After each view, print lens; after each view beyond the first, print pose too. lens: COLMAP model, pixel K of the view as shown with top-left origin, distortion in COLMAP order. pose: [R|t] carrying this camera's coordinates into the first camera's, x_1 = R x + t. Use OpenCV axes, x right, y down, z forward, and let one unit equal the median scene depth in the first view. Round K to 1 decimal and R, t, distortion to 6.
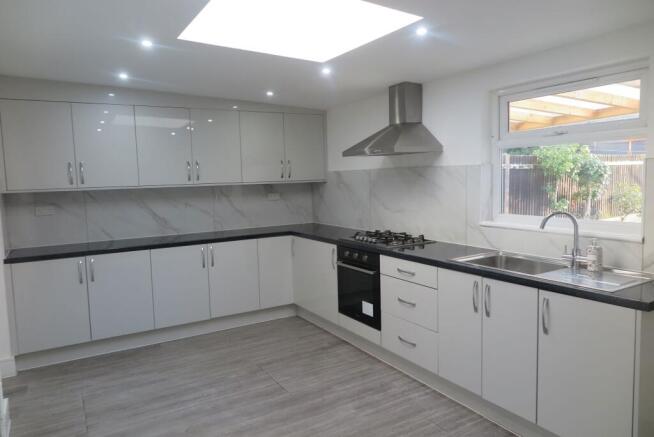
lens RADIAL K [[446.8, 0, 328.0], [0, 446.8, 218.0], [0, 0, 1]] dist [-0.009677, -0.001689]
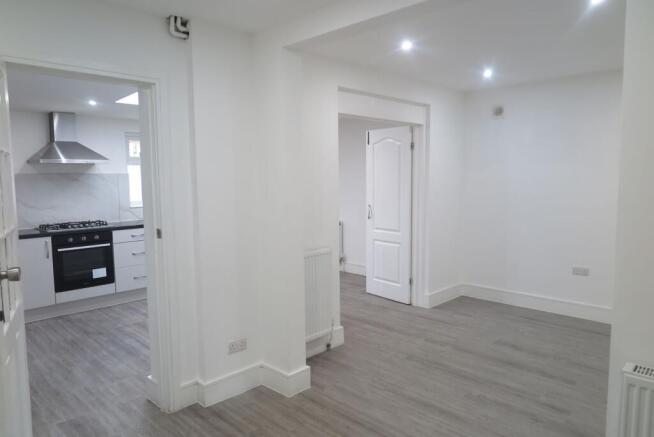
lens RADIAL K [[446.8, 0, 326.9], [0, 446.8, 217.9], [0, 0, 1]] dist [-0.009677, -0.001689]
pose [[-0.229453, -0.068017, 0.970940, -1.494651], [0.109744, 0.989386, 0.095244, -0.025638], [-0.967113, 0.128408, -0.219553, 0.617738]]
